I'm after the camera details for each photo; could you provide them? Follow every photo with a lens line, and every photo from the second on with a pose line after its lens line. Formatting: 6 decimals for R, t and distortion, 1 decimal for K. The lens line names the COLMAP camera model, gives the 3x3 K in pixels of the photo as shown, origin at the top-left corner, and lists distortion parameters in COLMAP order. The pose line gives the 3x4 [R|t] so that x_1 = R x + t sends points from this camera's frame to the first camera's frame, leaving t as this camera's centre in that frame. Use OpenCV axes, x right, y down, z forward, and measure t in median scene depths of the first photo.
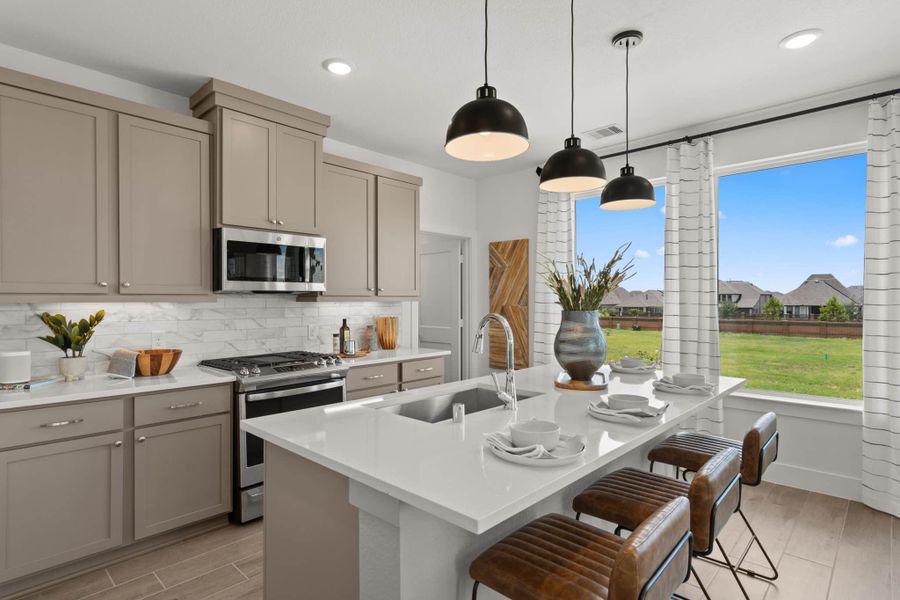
lens RADIAL K [[468.2, 0, 450.0], [0, 468.2, 300.0], [0, 0, 1]] dist [0.002147, 0.001294]
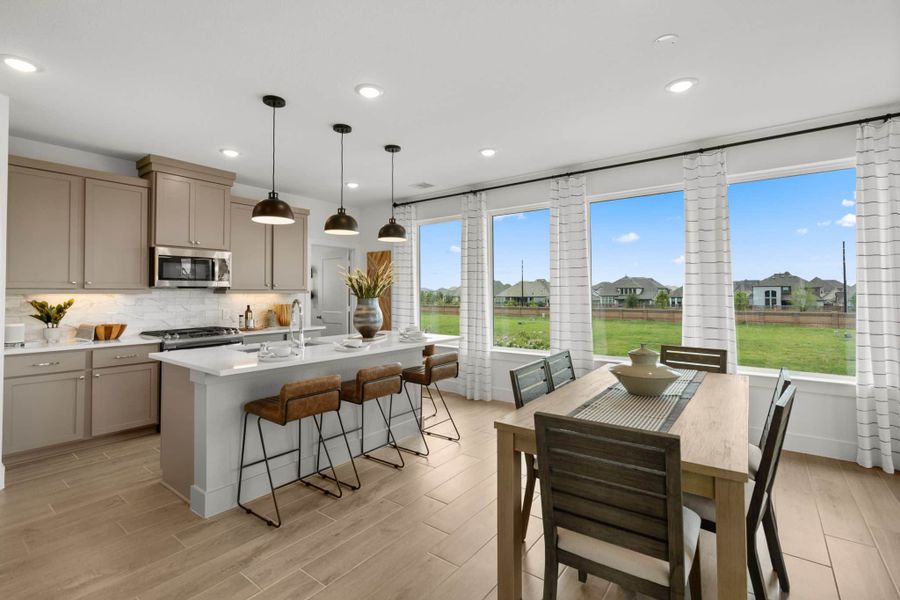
lens RADIAL K [[414.5, 0, 450.4], [0, 414.5, 284.0], [0, 0, 1]] dist [0.002489, 0.000347]
pose [[0.994231, 0.002261, 0.107235, 0.362050], [-0.000111, 0.999799, -0.020053, -0.000418], [-0.107259, 0.019925, 0.994031, -0.510985]]
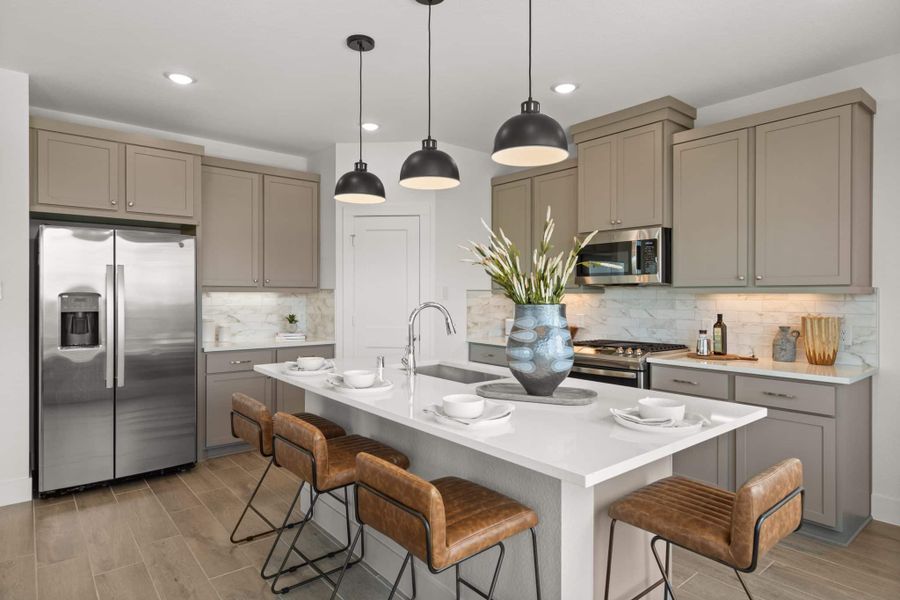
lens RADIAL K [[508.2, 0, 450.0], [0, 508.2, 300.0], [0, 0, 1]] dist [0.015535, 0.000150]
pose [[-0.123562, 0.015804, -0.992211, 0.987306], [0.002265, 0.999875, 0.015645, -0.000600], [0.992334, -0.000314, -0.123582, 0.840937]]
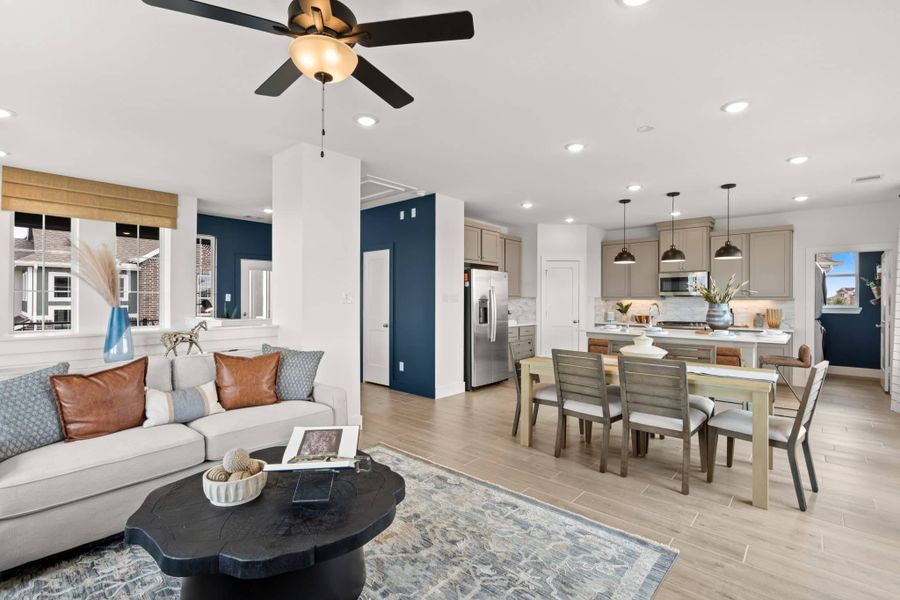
lens RADIAL K [[404.0, 0, 450.0], [0, 404.0, 300.0], [0, 0, 1]] dist [0.001233, 0.000137]
pose [[0.024495, 0.002778, -0.999696, 1.985419], [-0.000384, 0.999996, 0.002769, -0.001026], [0.999700, 0.000316, 0.024496, -0.346244]]
